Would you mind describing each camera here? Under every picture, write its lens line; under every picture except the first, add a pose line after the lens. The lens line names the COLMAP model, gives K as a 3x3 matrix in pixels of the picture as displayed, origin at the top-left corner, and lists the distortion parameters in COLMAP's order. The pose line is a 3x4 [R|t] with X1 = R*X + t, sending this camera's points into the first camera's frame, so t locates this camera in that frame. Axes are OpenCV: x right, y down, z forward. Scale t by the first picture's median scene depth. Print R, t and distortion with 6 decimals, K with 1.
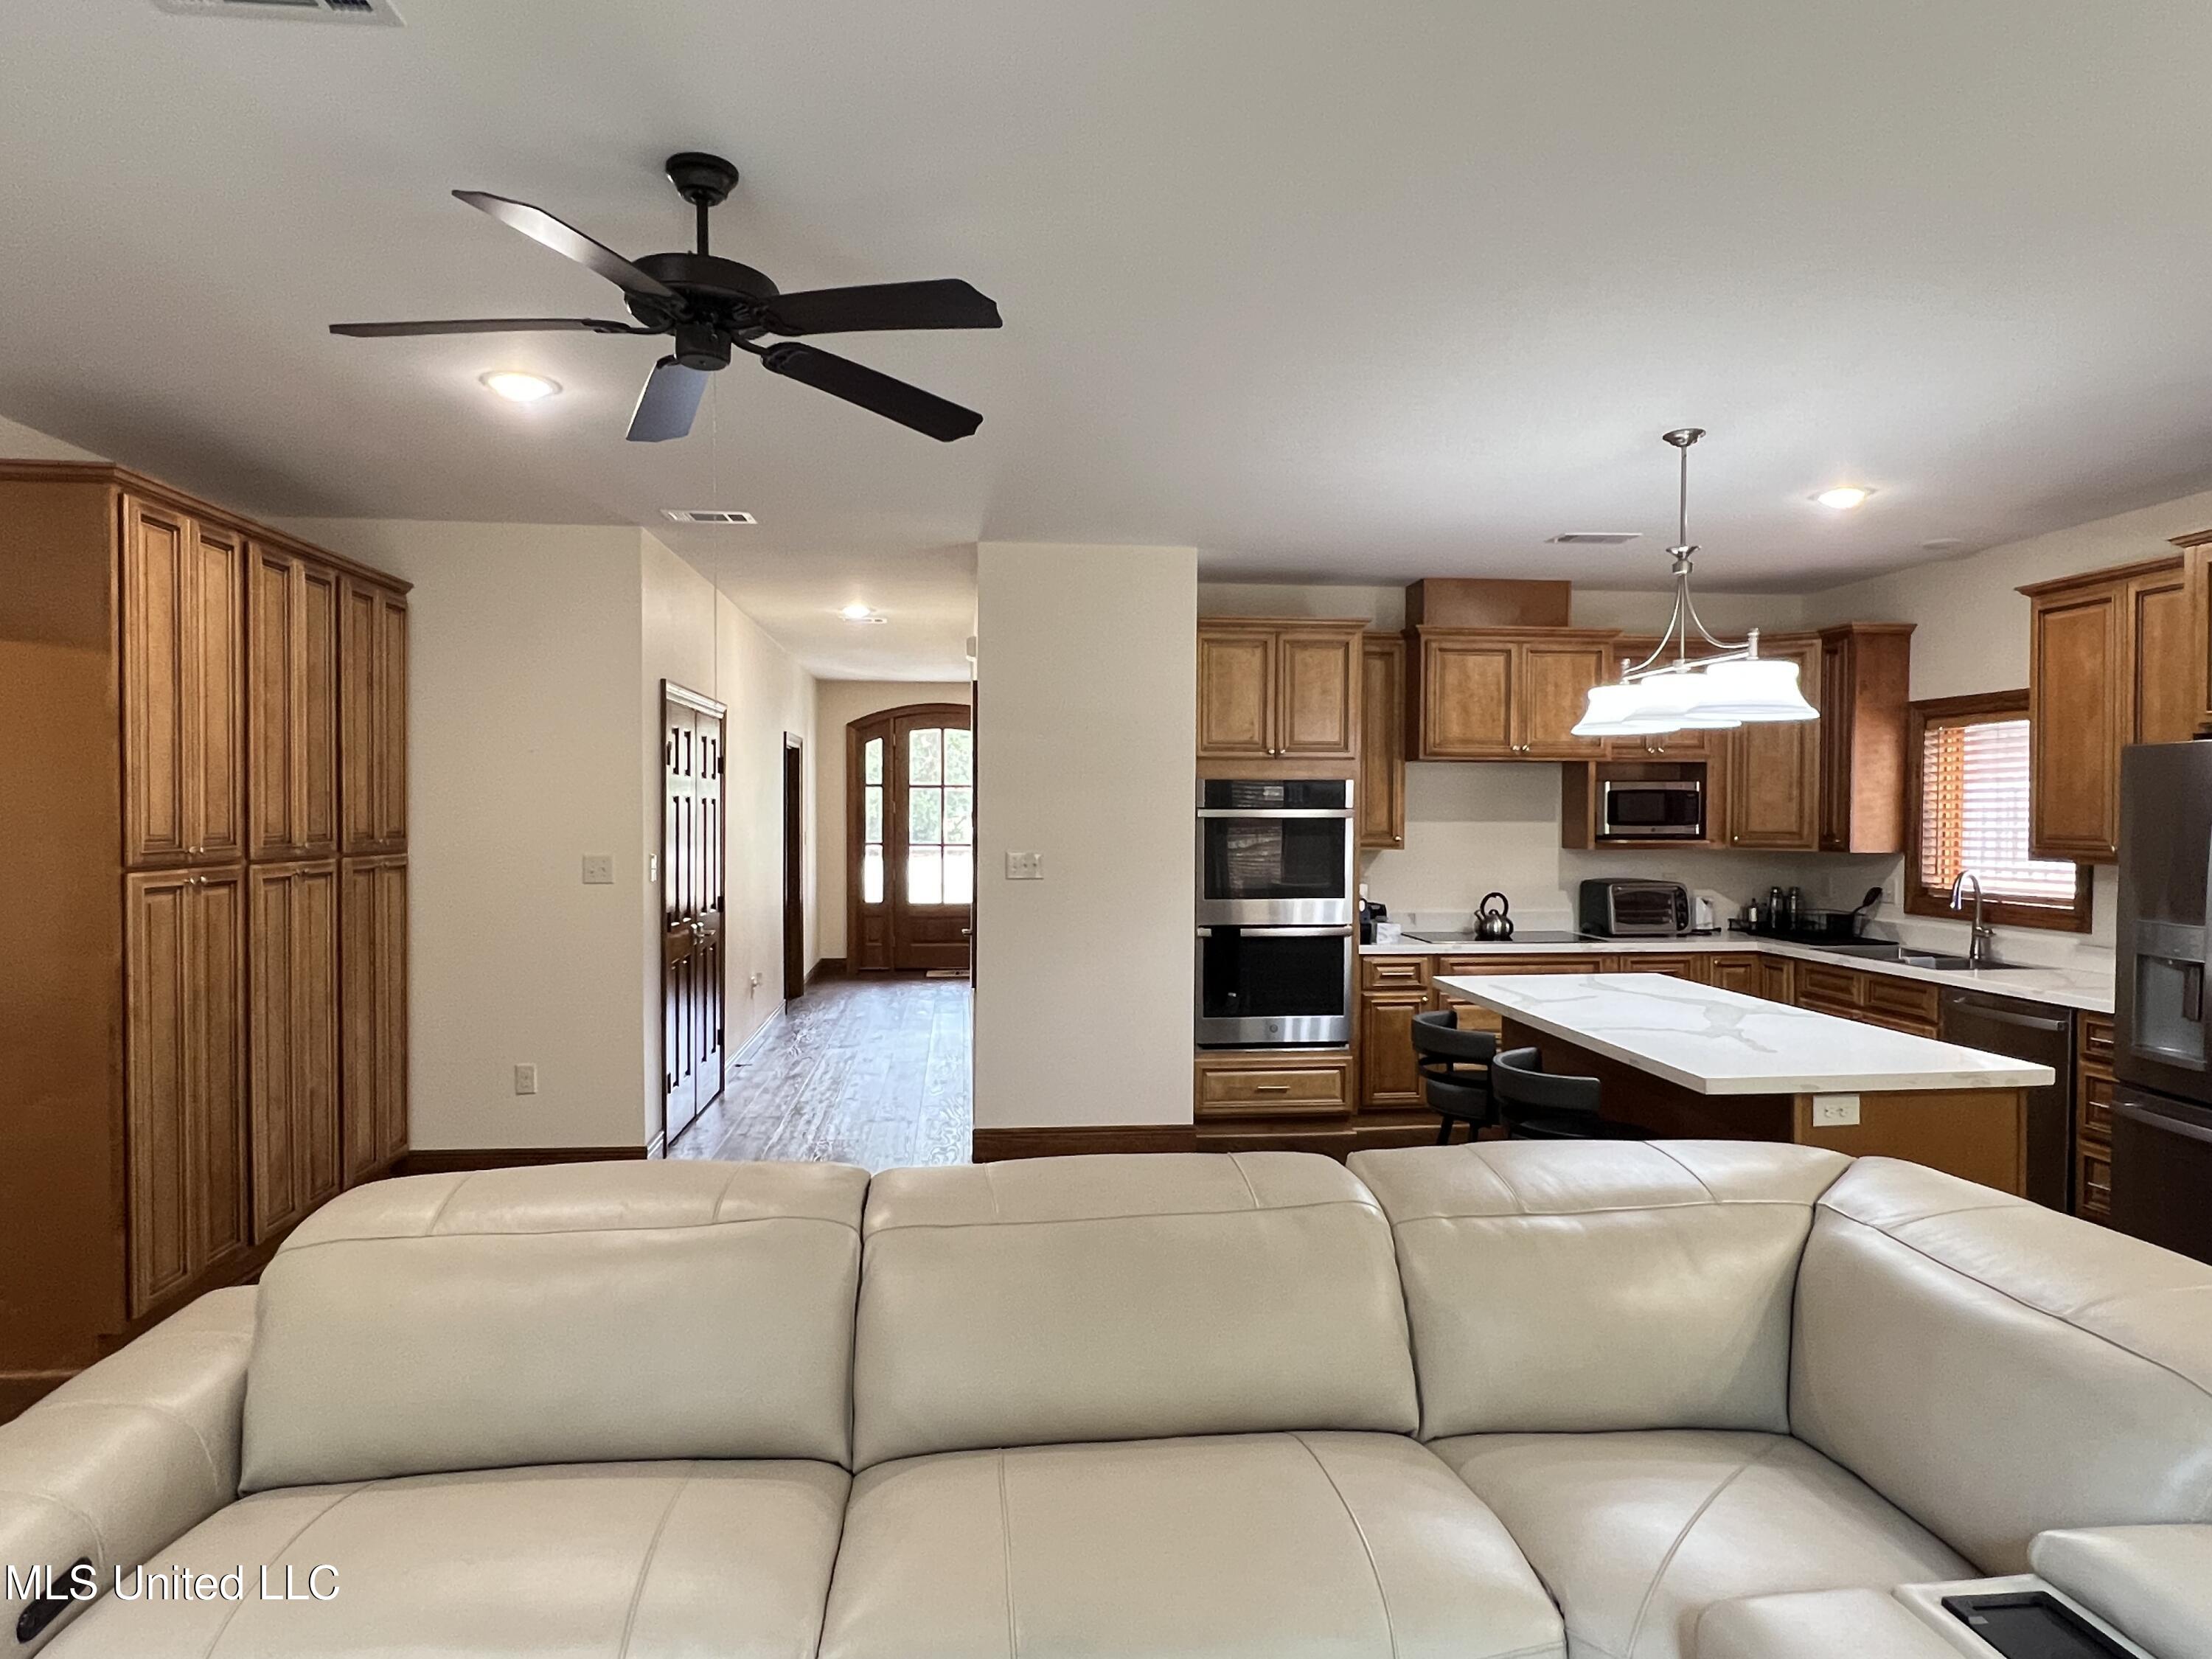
lens RADIAL K [[1283.3, 0, 1097.4], [0, 1283.3, 839.6], [0, 0, 1]] dist [-0.004751, 0.002159]
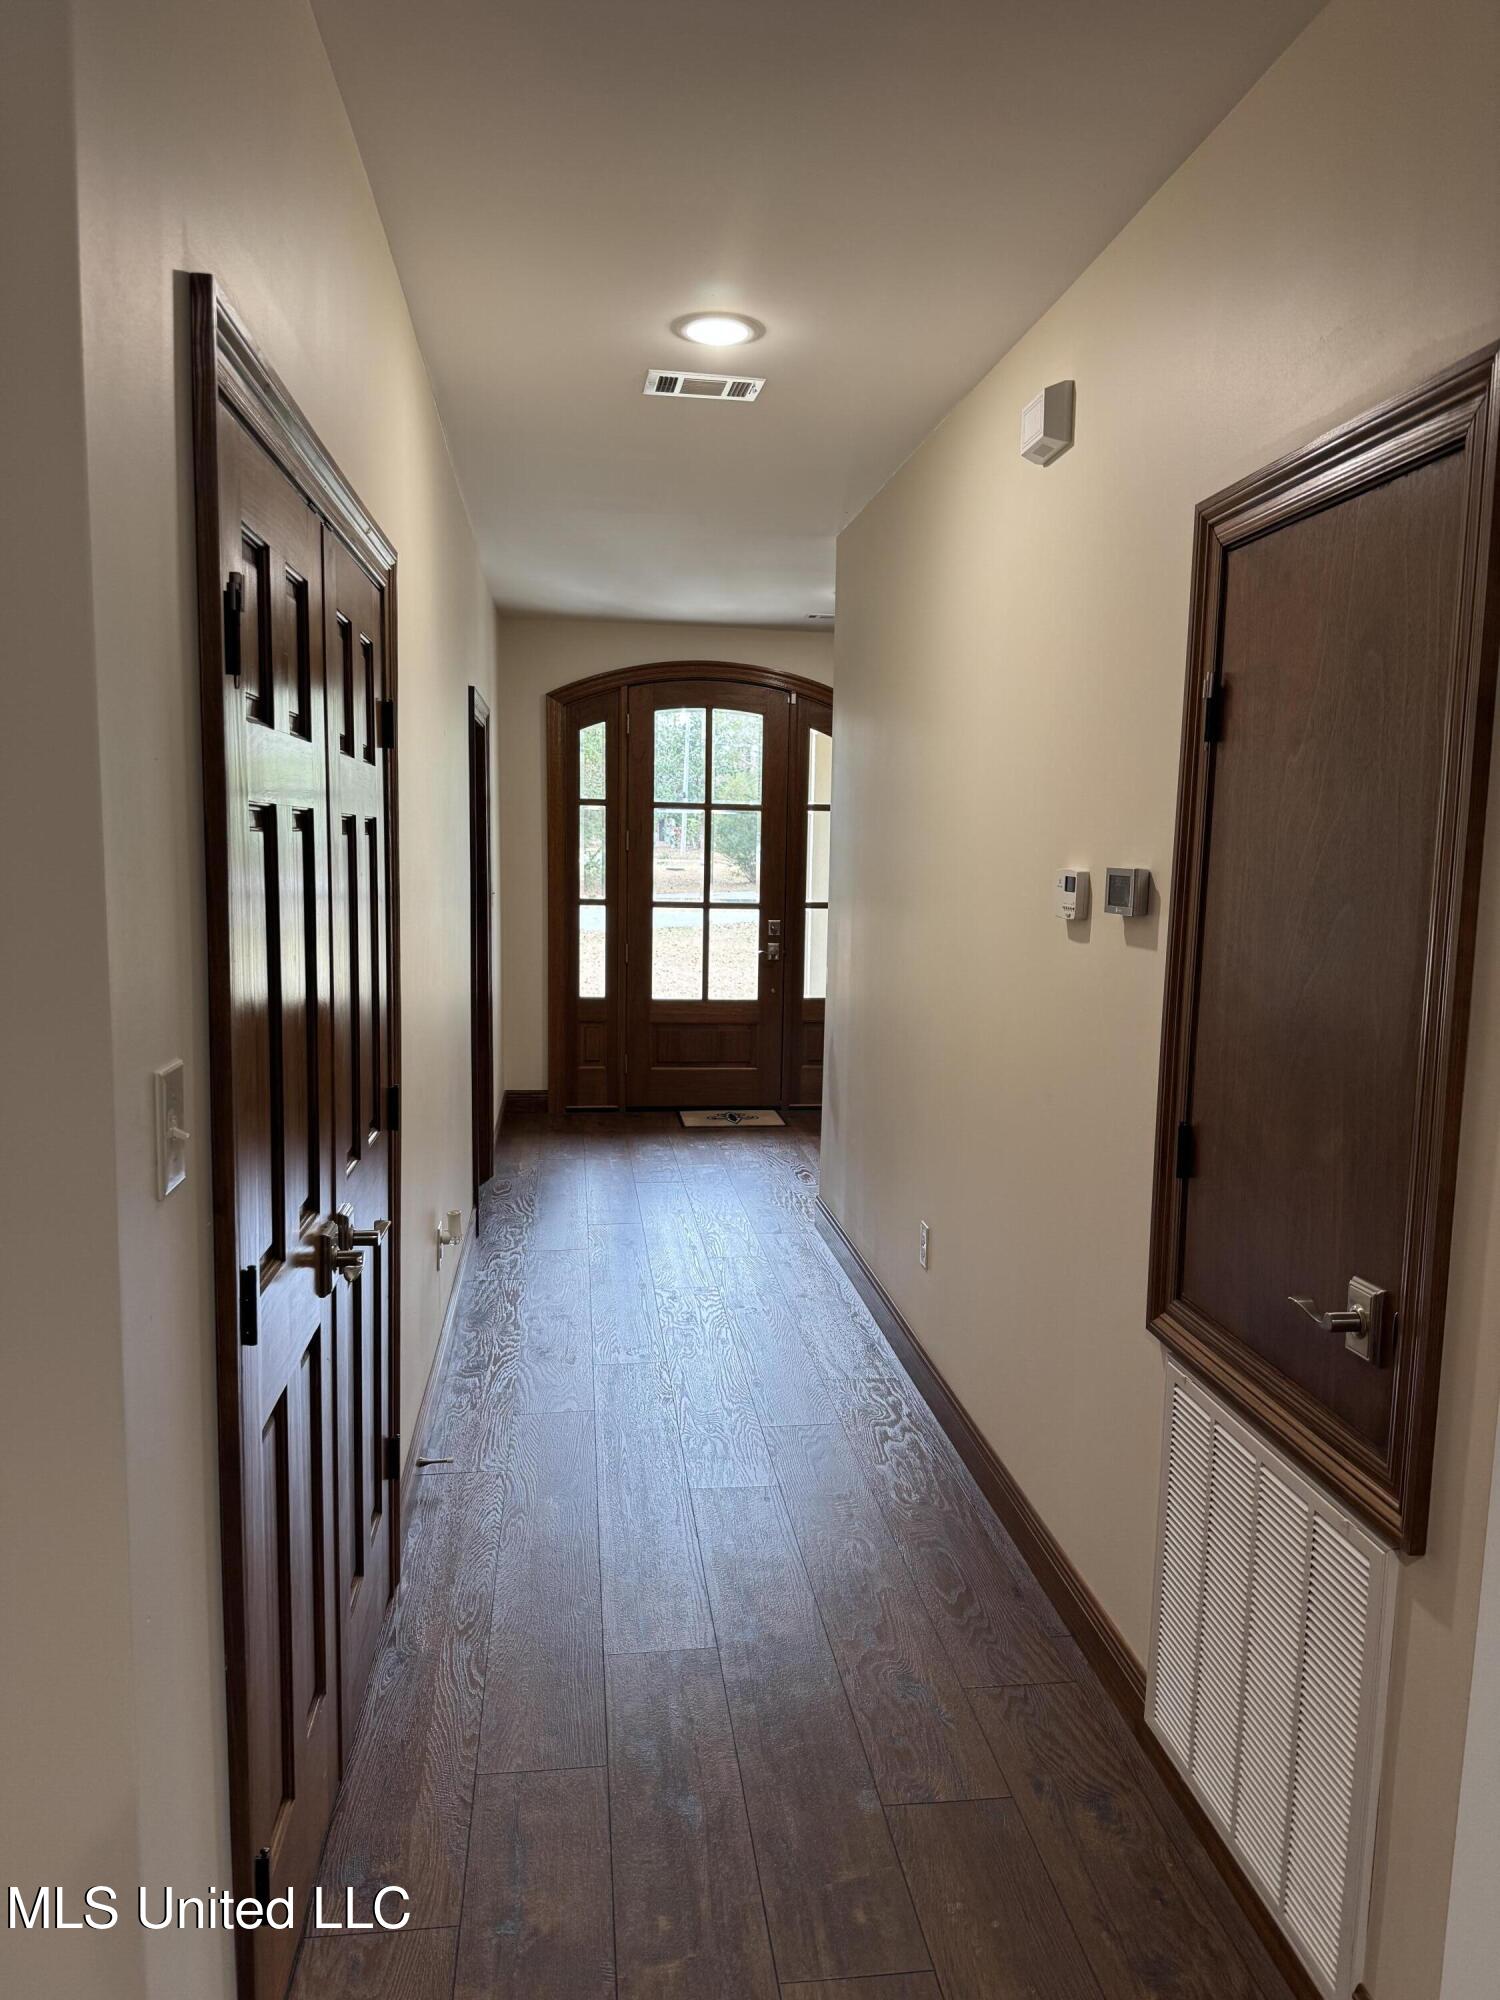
lens RADIAL K [[1398.6, 0, 750.8], [0, 1398.6, 1012.7], [0, 0, 1]] dist [0.074399, -0.095148]
pose [[0.999667, 0.011492, 0.023104, -0.225975], [-0.013730, 0.994973, 0.099198, -0.020888], [-0.021848, -0.099482, 0.994799, 0.678309]]
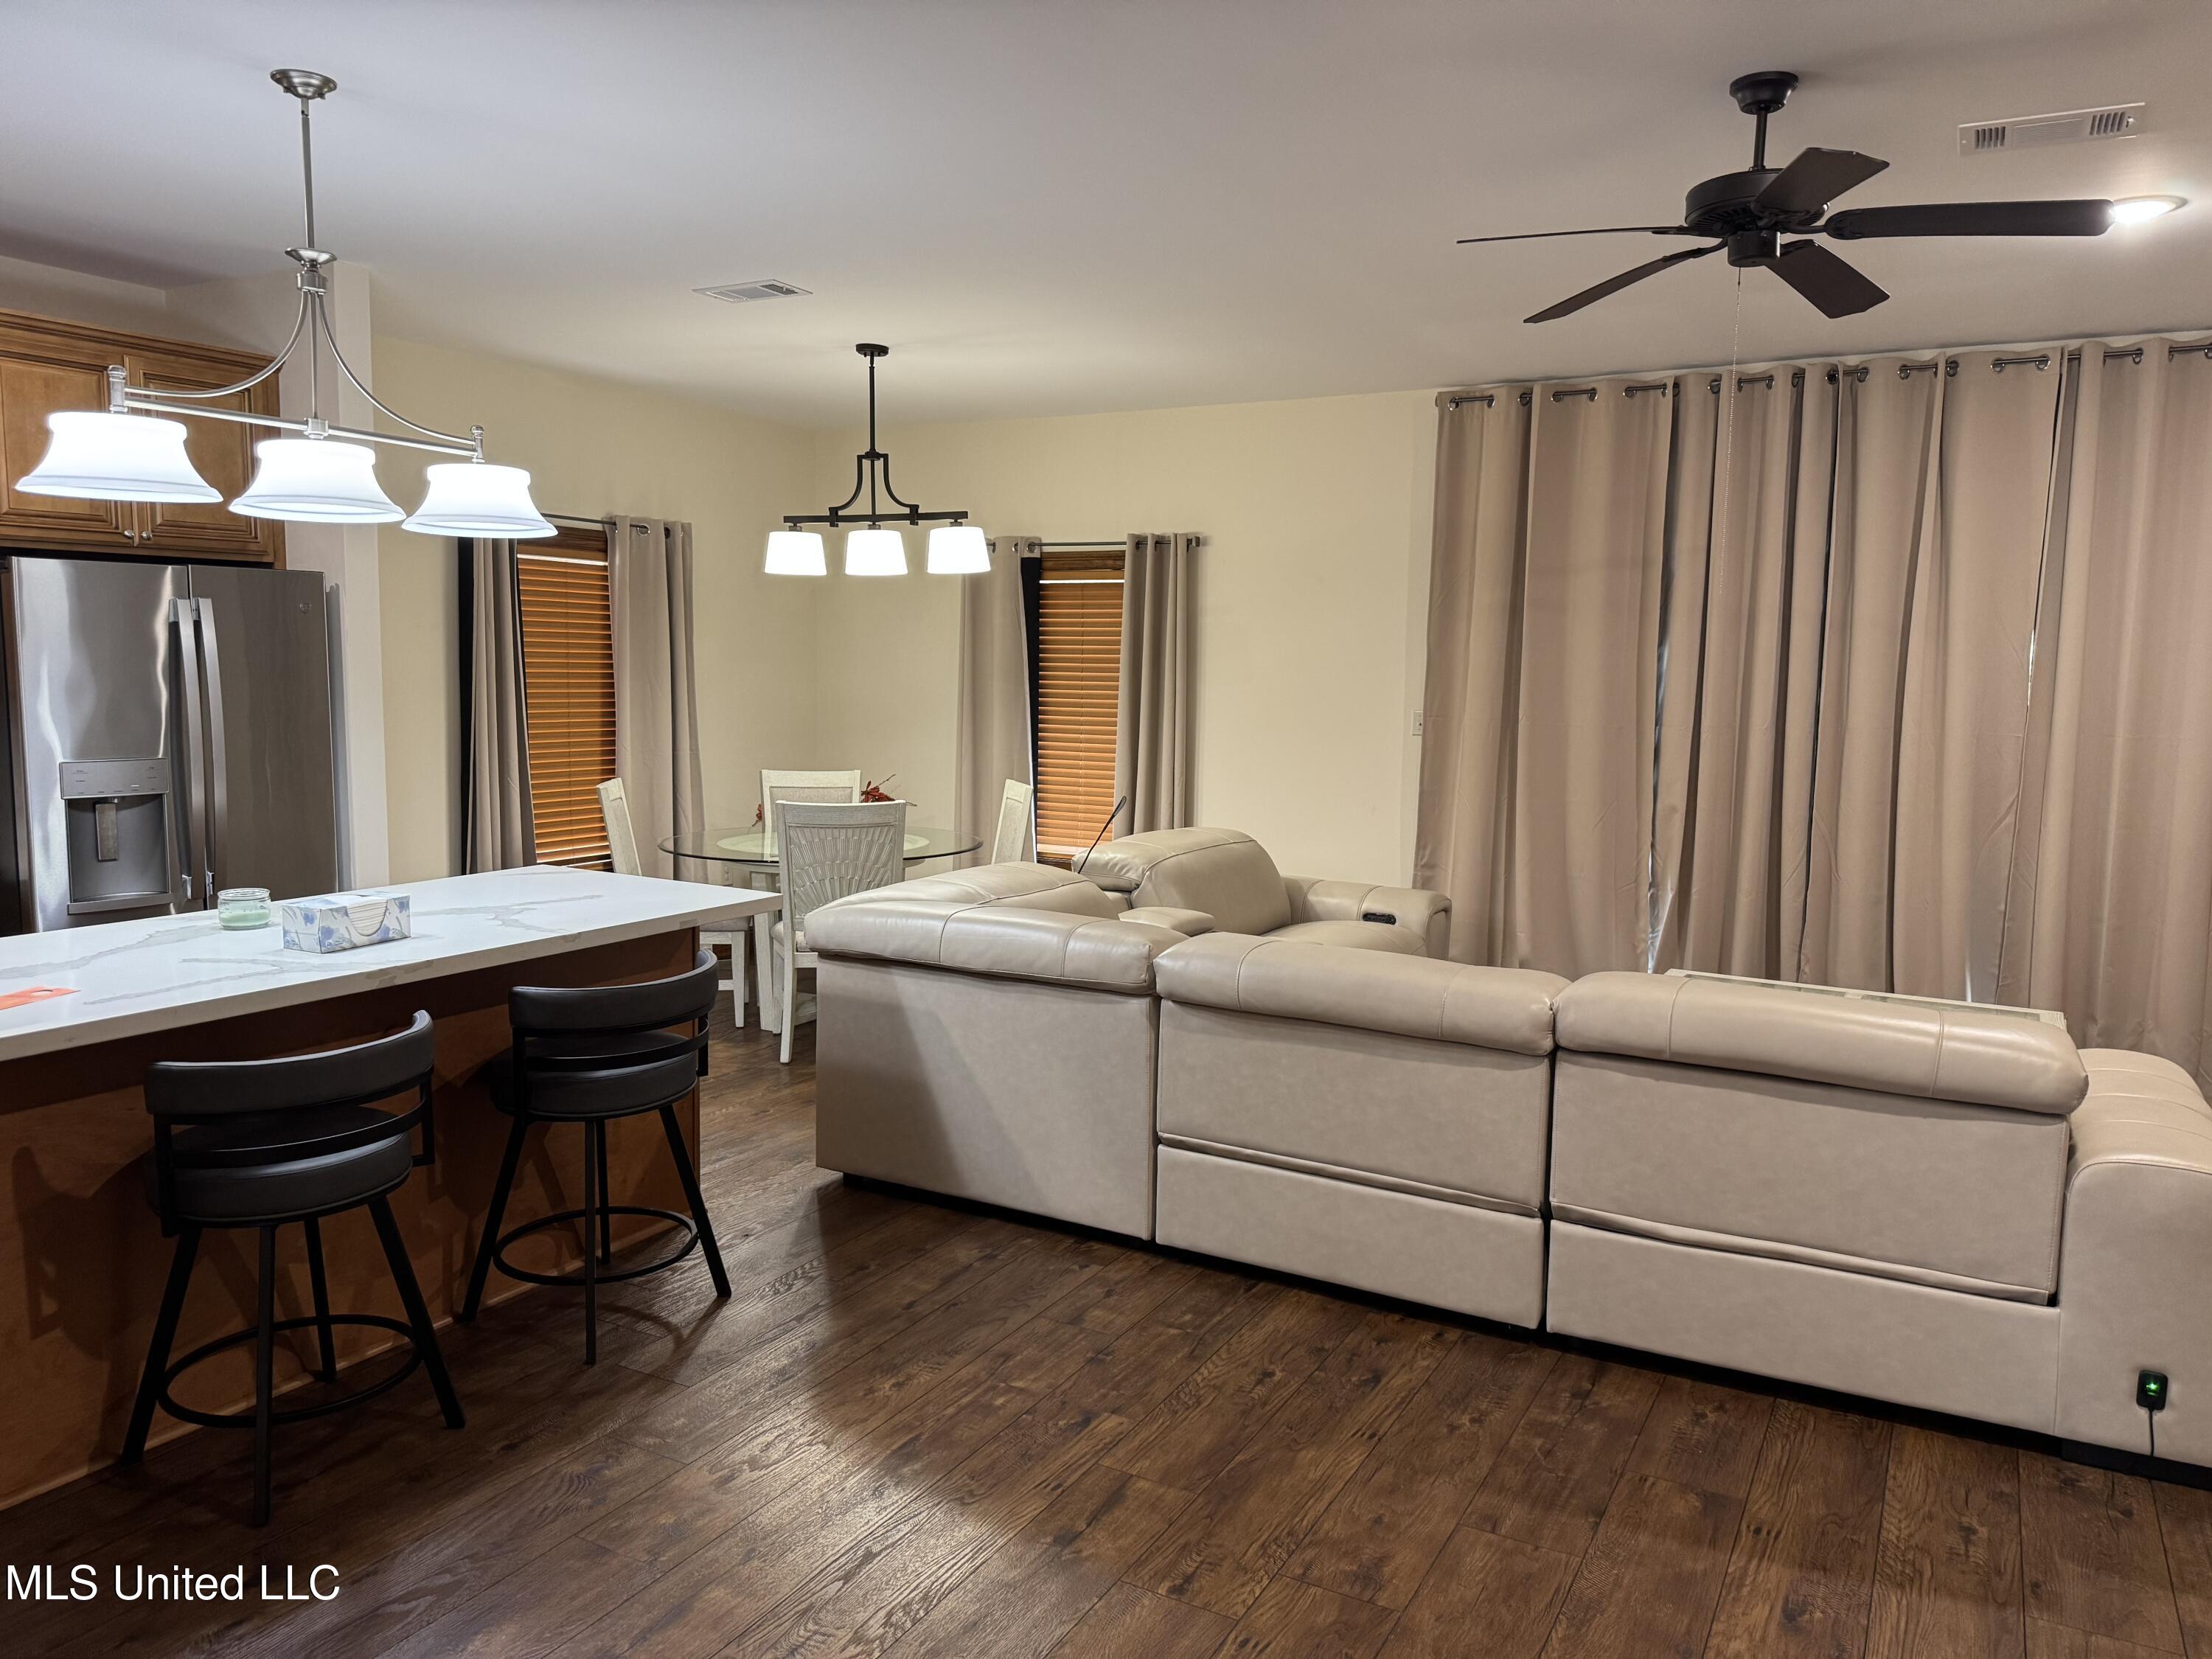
lens RADIAL K [[1546.9, 0, 1125.6], [0, 1546.9, 833.1], [0, 0, 1]] dist [0.074399, -0.095148]
pose [[-0.824375, -0.079500, 0.560434, -0.257959], [-0.006310, 0.991317, 0.131342, -0.022089], [-0.566009, 0.104739, -0.817718, 0.962023]]
